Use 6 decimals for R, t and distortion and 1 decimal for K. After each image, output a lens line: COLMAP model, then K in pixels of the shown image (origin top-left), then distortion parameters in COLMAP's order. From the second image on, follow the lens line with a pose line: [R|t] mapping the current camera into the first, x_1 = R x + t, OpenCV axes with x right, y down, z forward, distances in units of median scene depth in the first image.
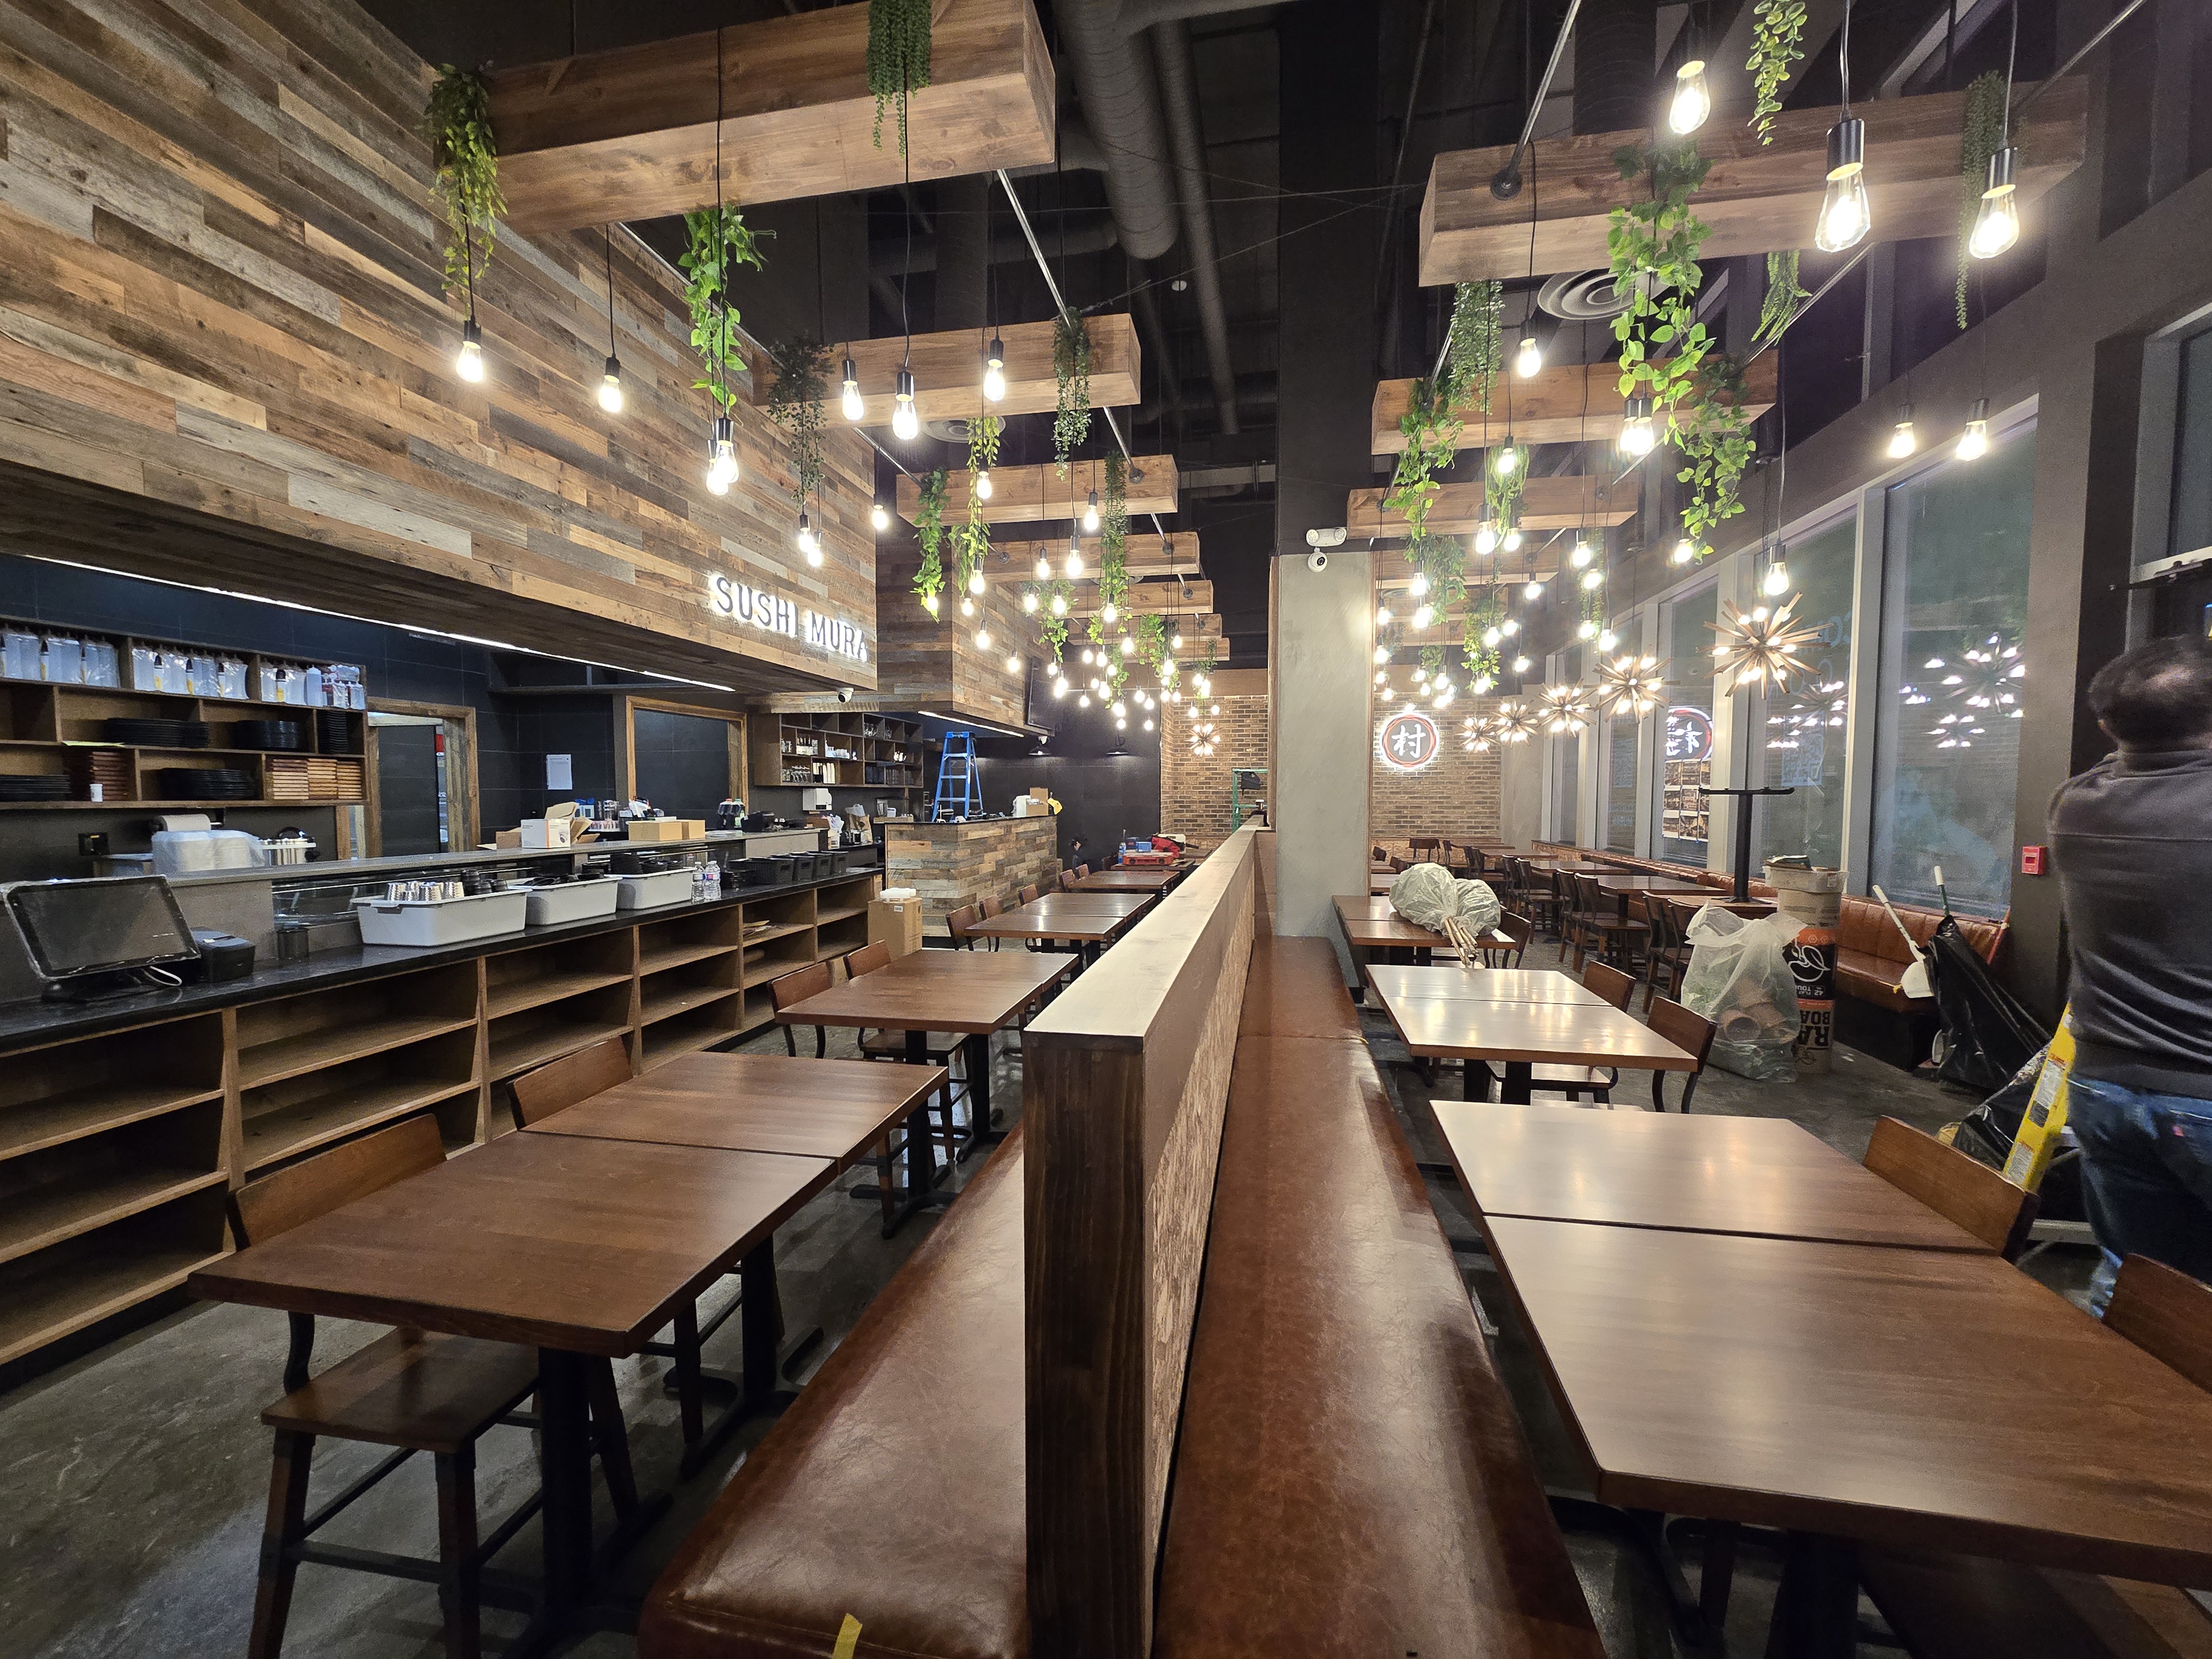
lens RADIAL K [[899.8, 0, 1110.7], [0, 899.8, 847.4], [0, 0, 1]] dist [-0.001572, -0.000252]
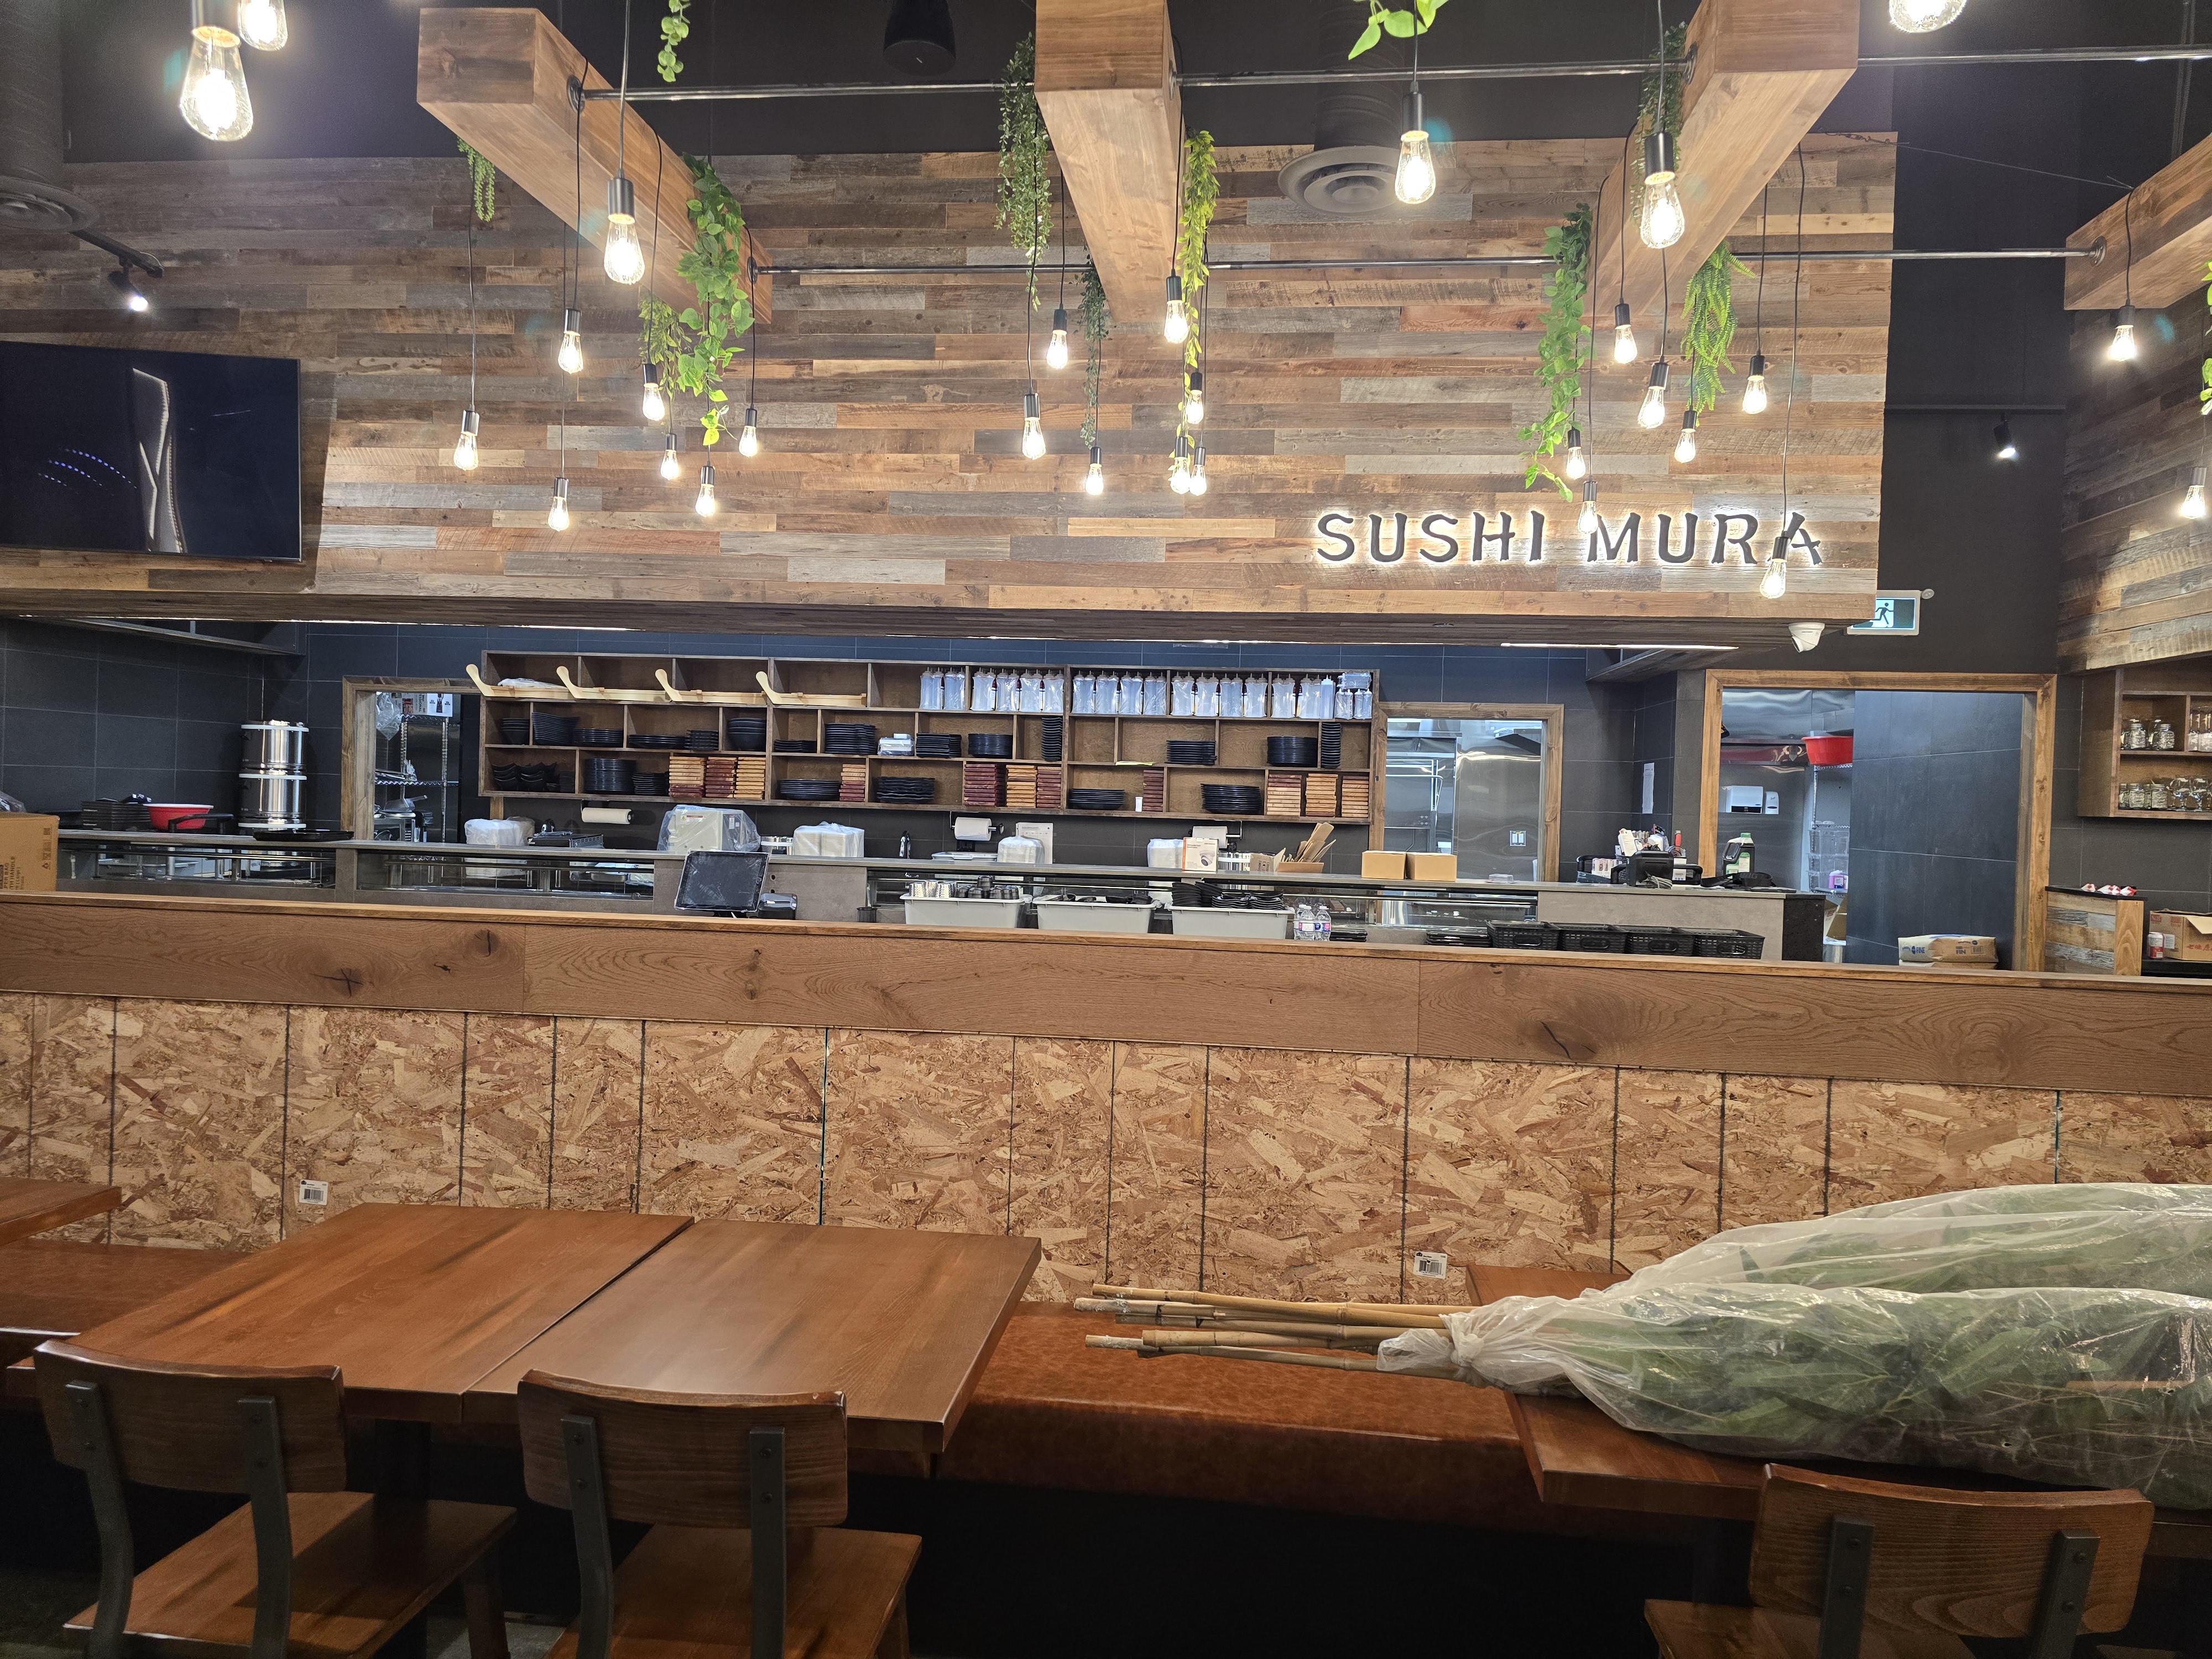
lens RADIAL K [[1474.5, 0, 1098.1], [0, 1474.5, 827.9], [0, 0, 1]] dist [0.094559, -0.087627]
pose [[0.075176, 0.021427, -0.996940, 0.693420], [-0.088265, 0.995988, 0.014751, -0.047340], [0.993256, 0.086886, 0.076765, 0.692204]]
